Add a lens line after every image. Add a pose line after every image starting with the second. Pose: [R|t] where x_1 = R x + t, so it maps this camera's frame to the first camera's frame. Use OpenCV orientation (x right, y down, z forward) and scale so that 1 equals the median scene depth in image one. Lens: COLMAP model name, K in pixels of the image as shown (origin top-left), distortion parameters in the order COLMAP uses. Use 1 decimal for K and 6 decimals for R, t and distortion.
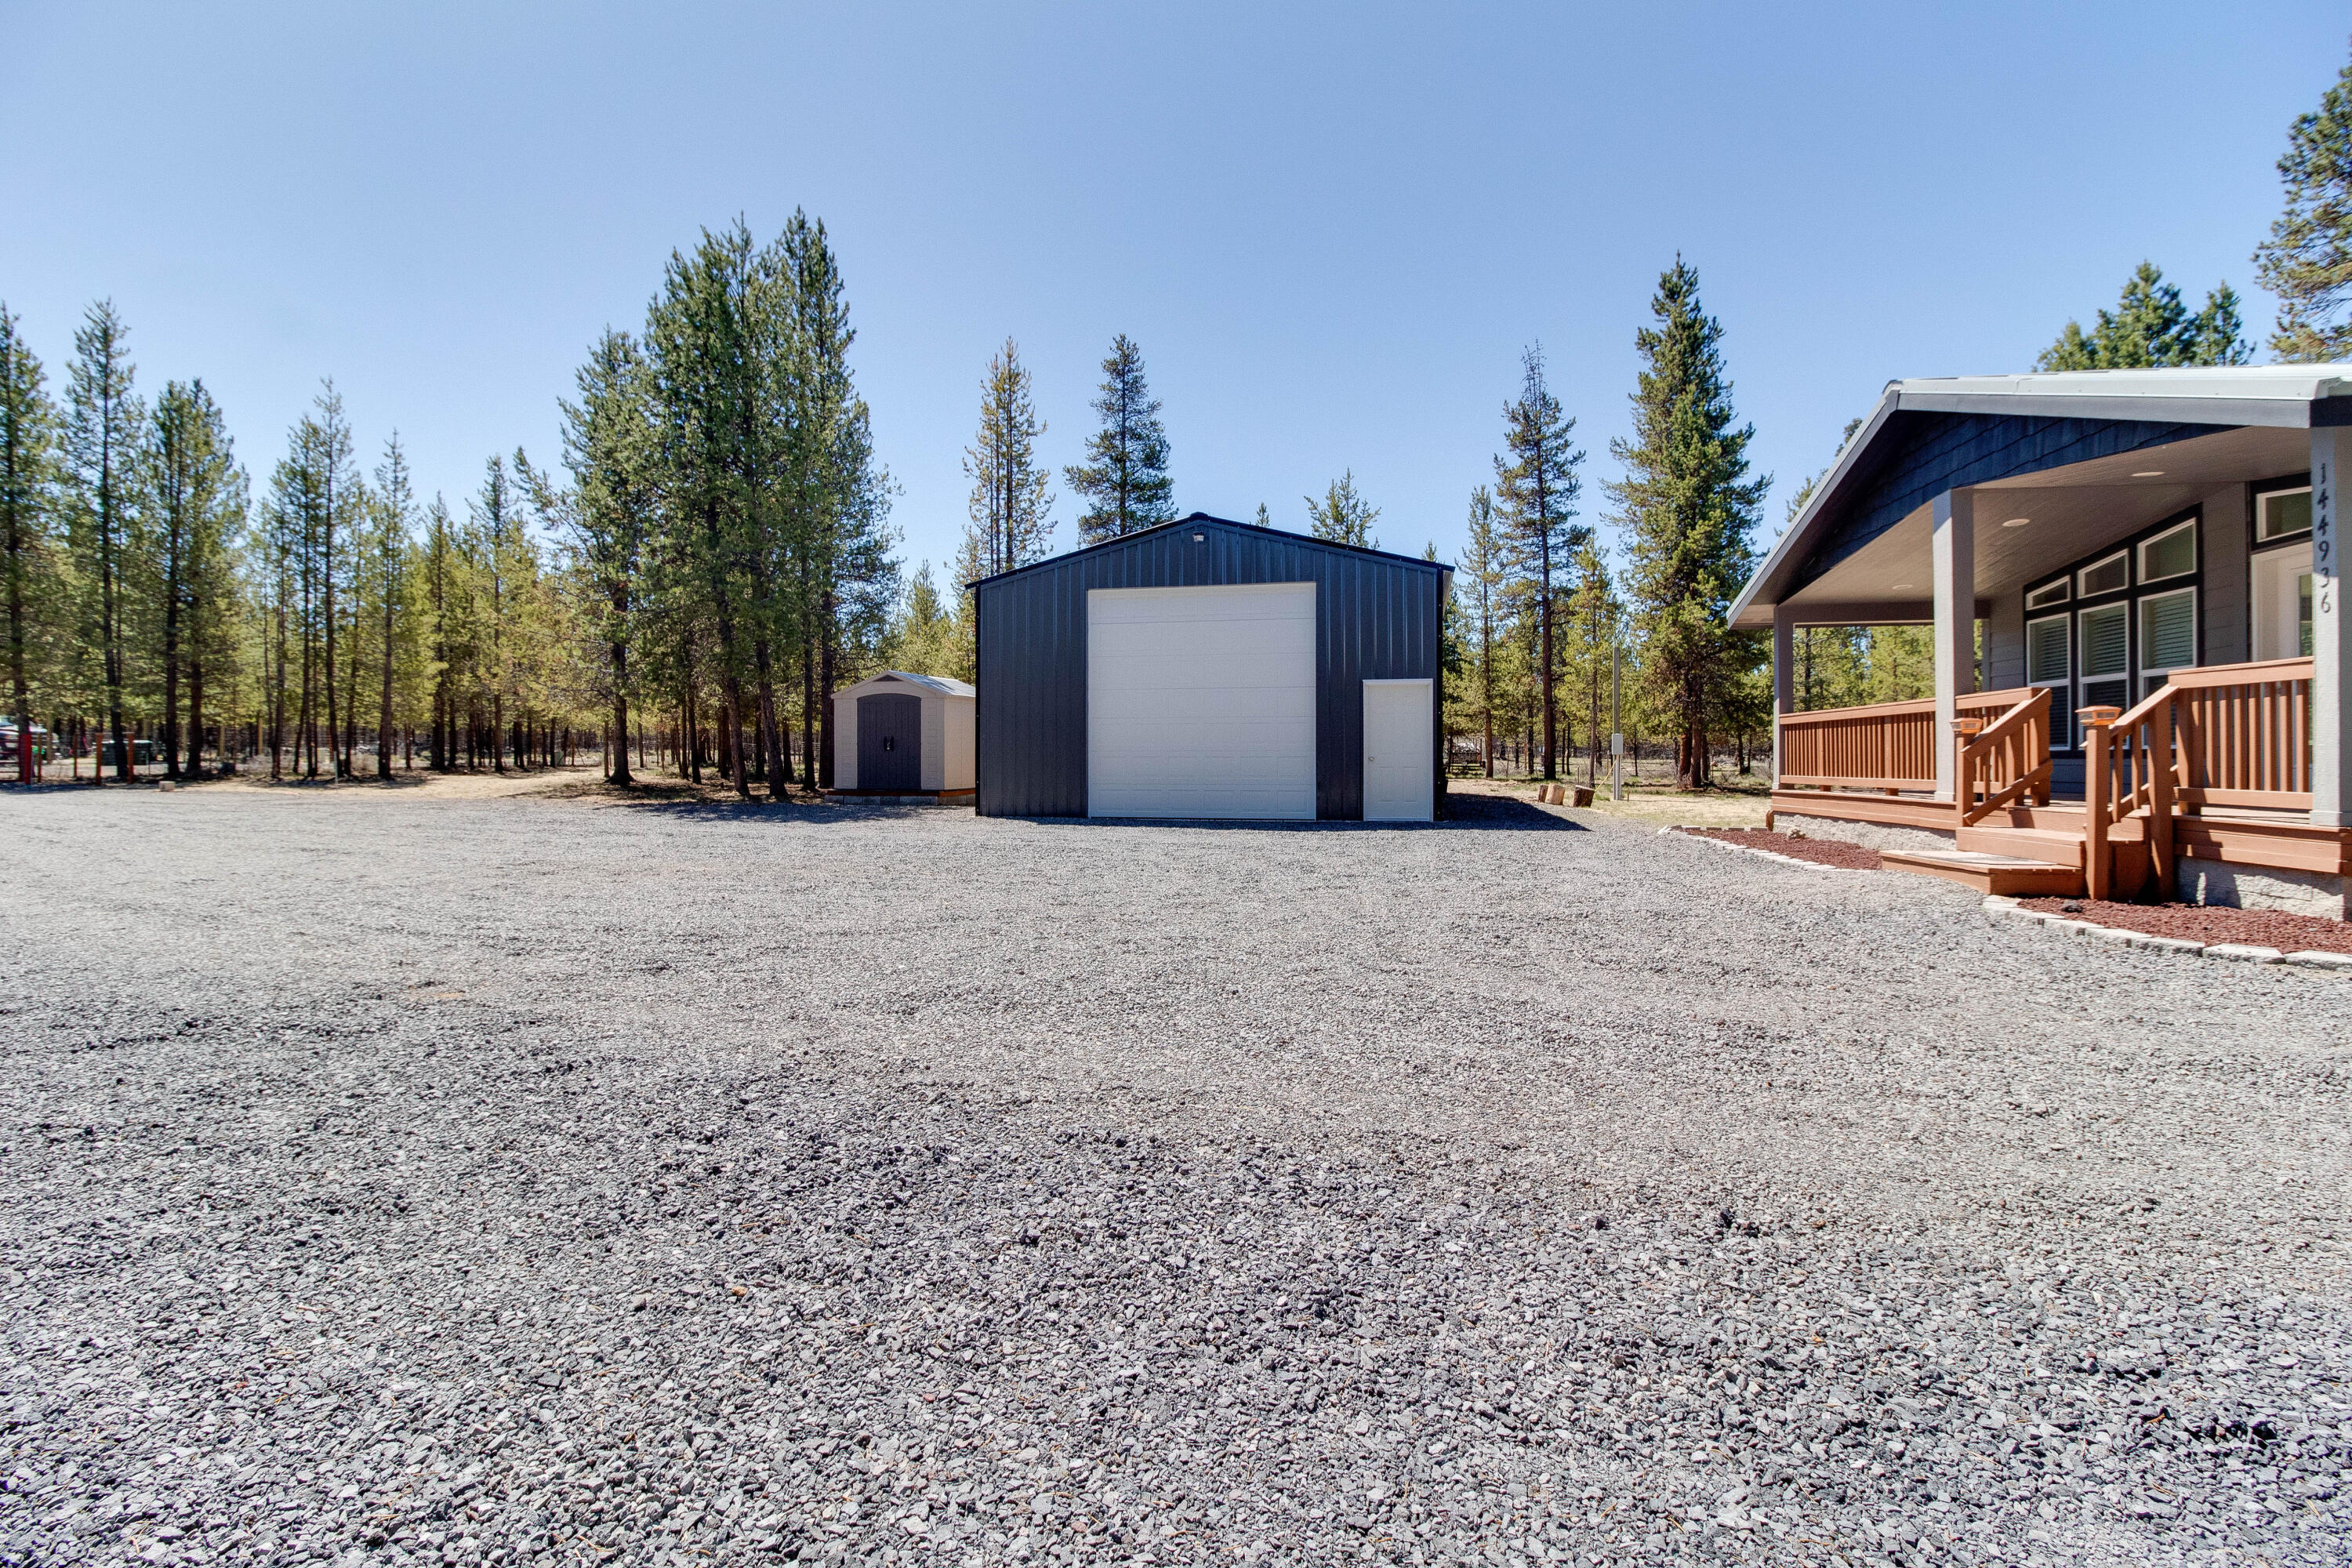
lens RADIAL K [[1088.9, 0, 1186.3], [0, 1088.9, 767.1], [0, 0, 1]] dist [-0.012424, -0.007519]
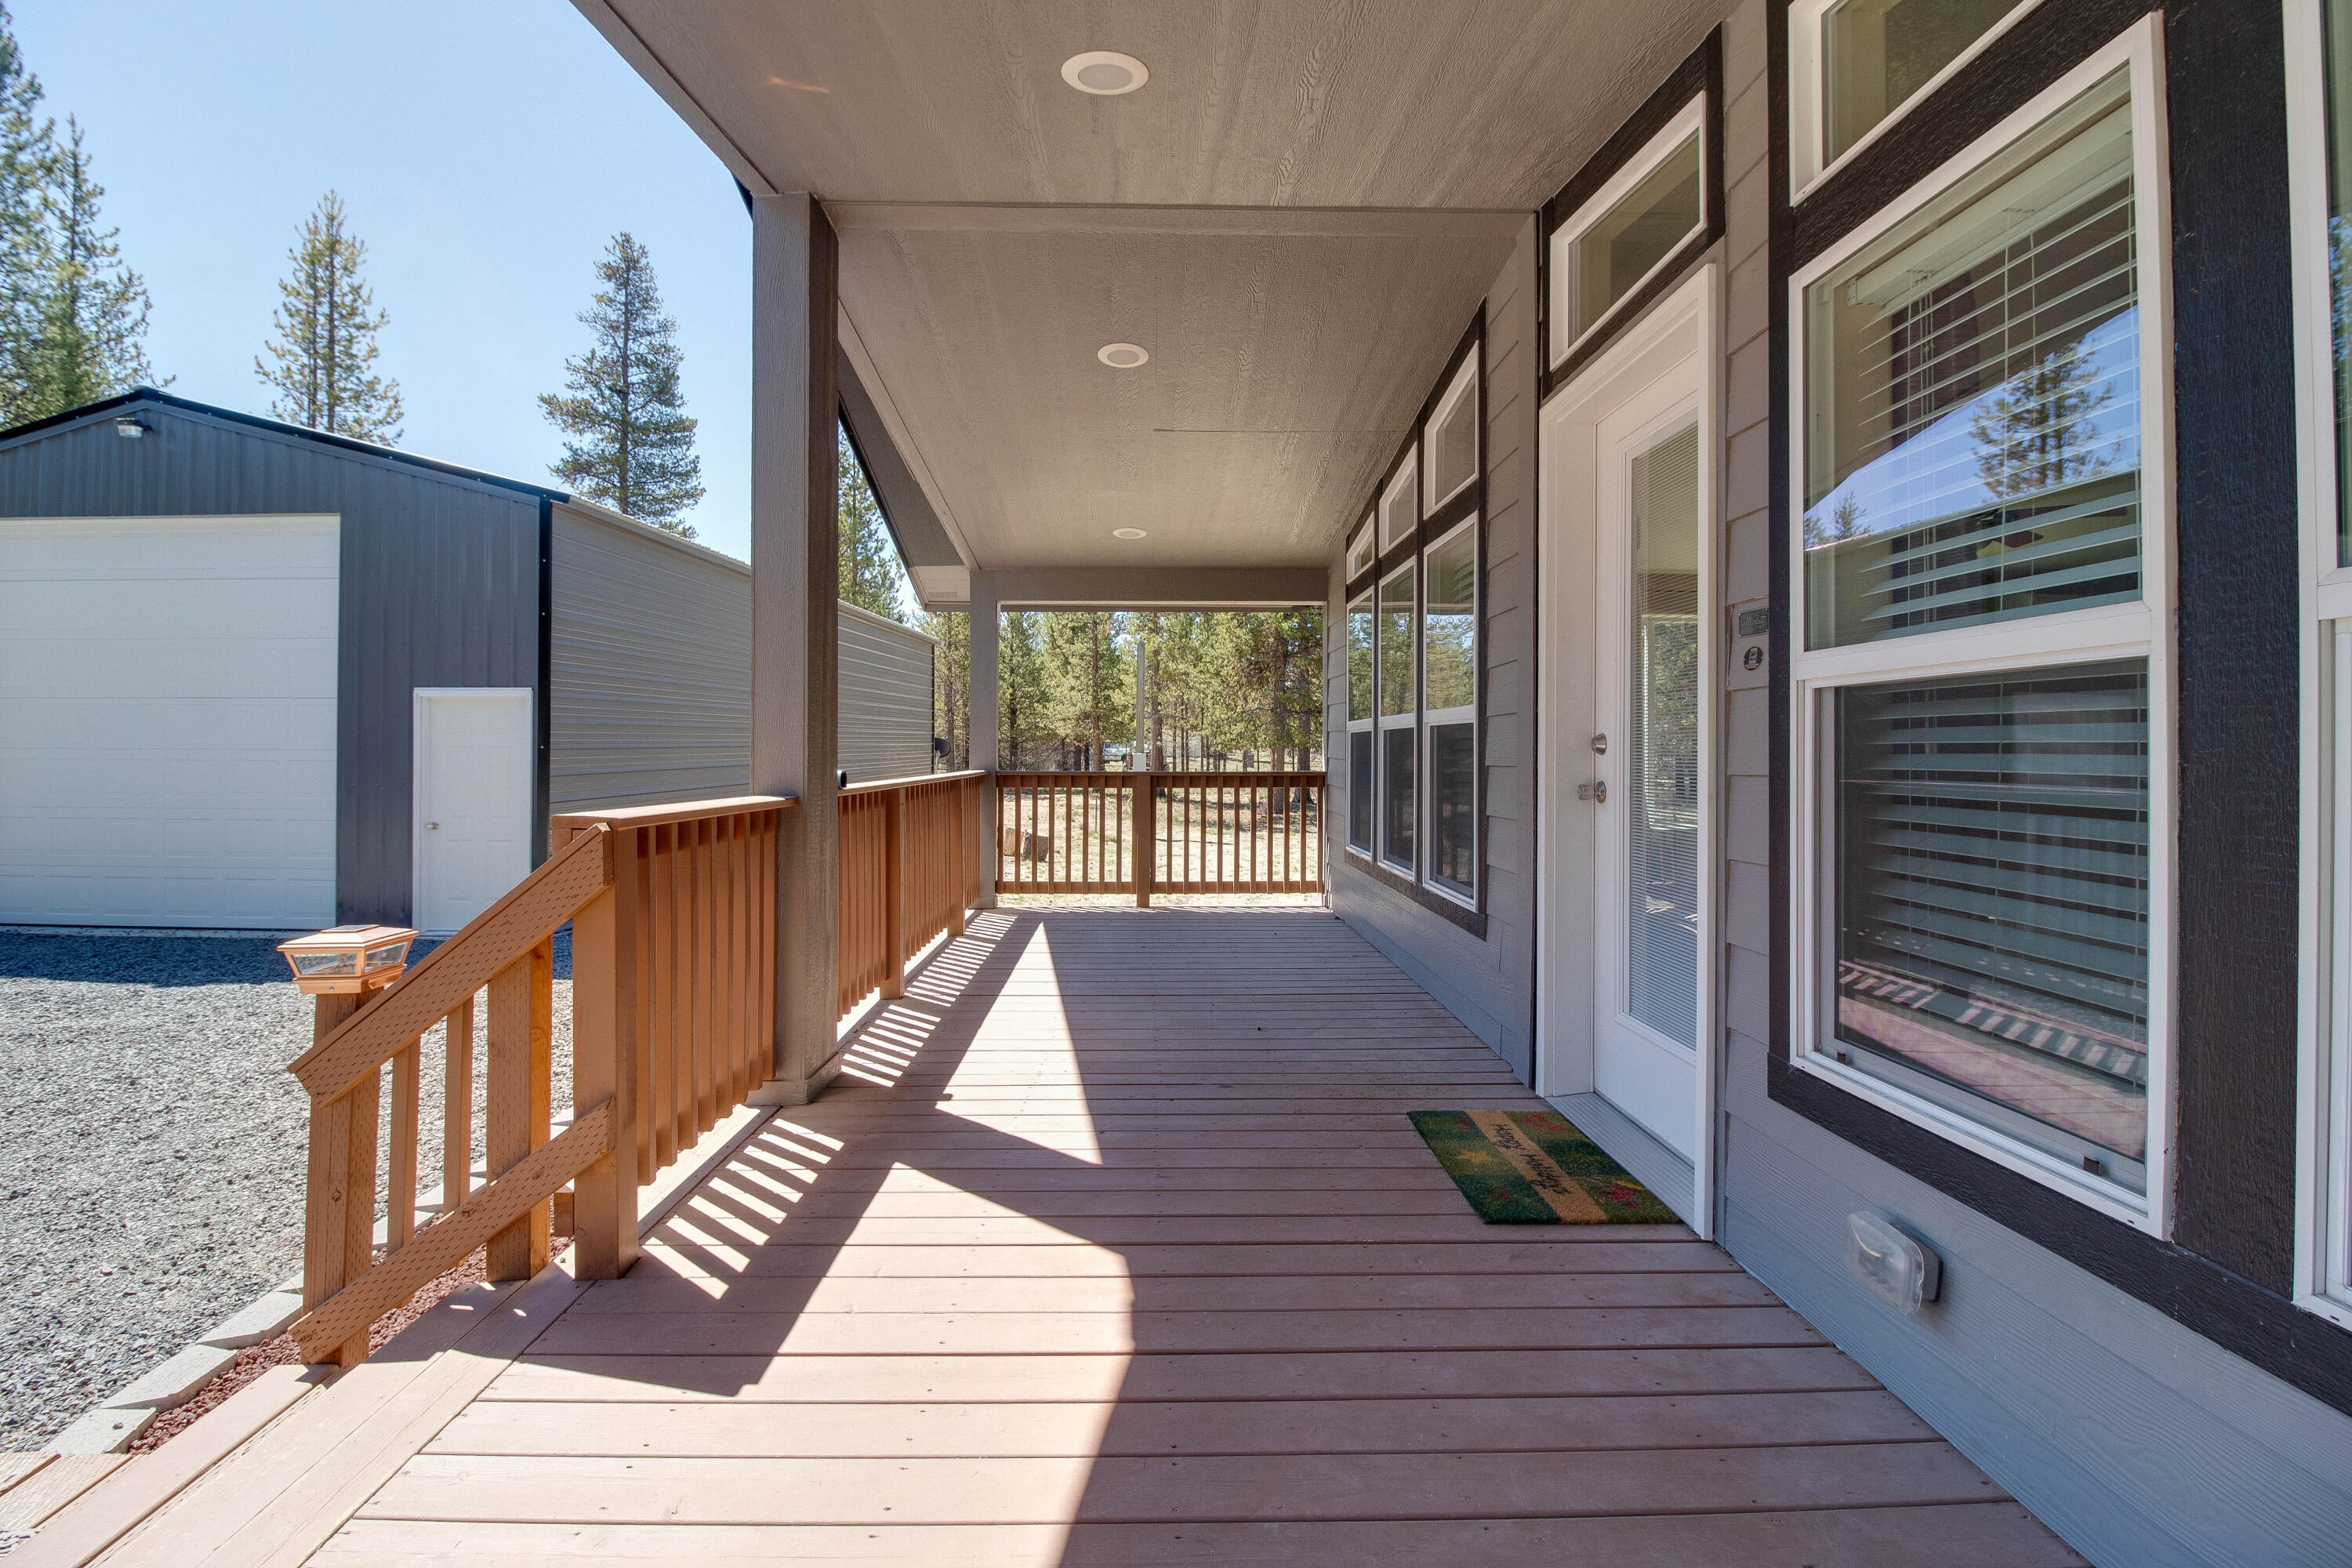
lens RADIAL K [[1089.9, 0, 1171.5], [0, 1089.9, 760.2], [0, 0, 1]] dist [-0.006888, -0.008884]
pose [[0.982694, 0.001519, 0.185233, 0.600390], [-0.002223, 0.999991, 0.003593, -0.060360], [-0.185225, -0.003942, 0.982688, 0.489930]]
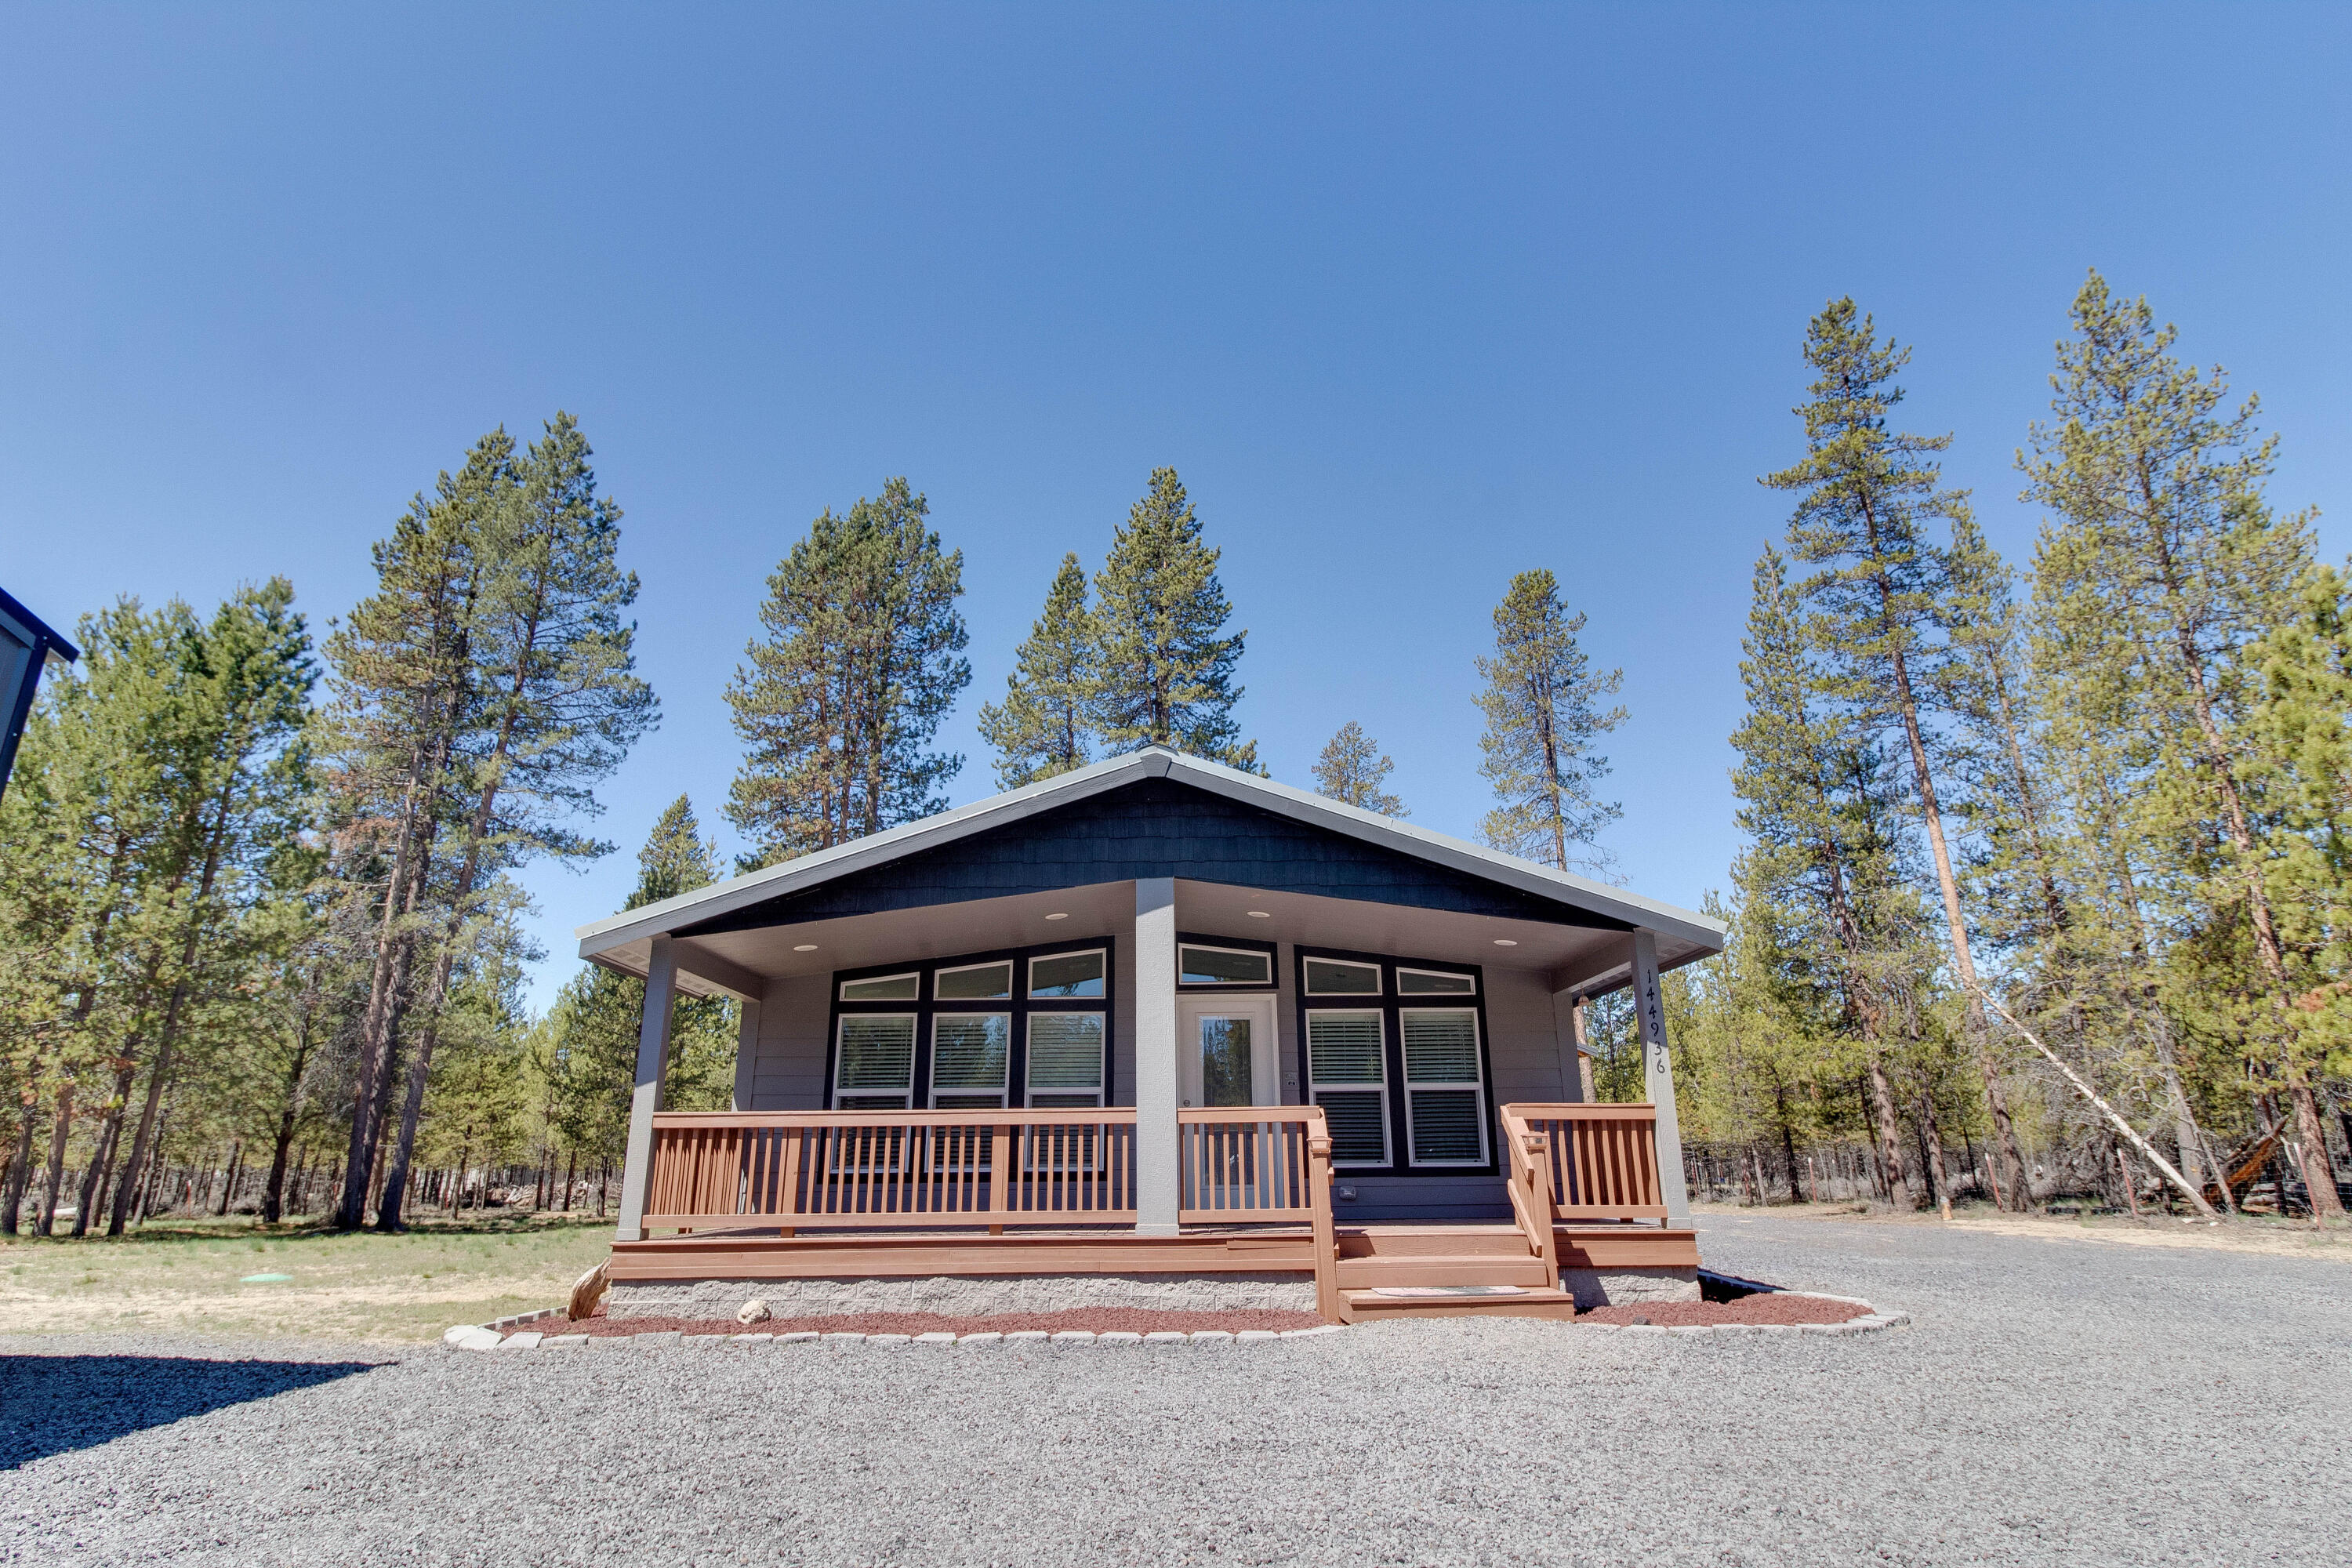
lens RADIAL K [[1272.2, 0, 1174.9], [0, 1272.2, 732.5], [0, 0, 1]] dist [-0.004537, -0.001350]
pose [[-0.162413, 0.326261, 0.931223, -0.276724], [0.014831, 0.944454, -0.328310, -0.010871], [-0.986611, -0.039511, -0.158231, 0.907542]]
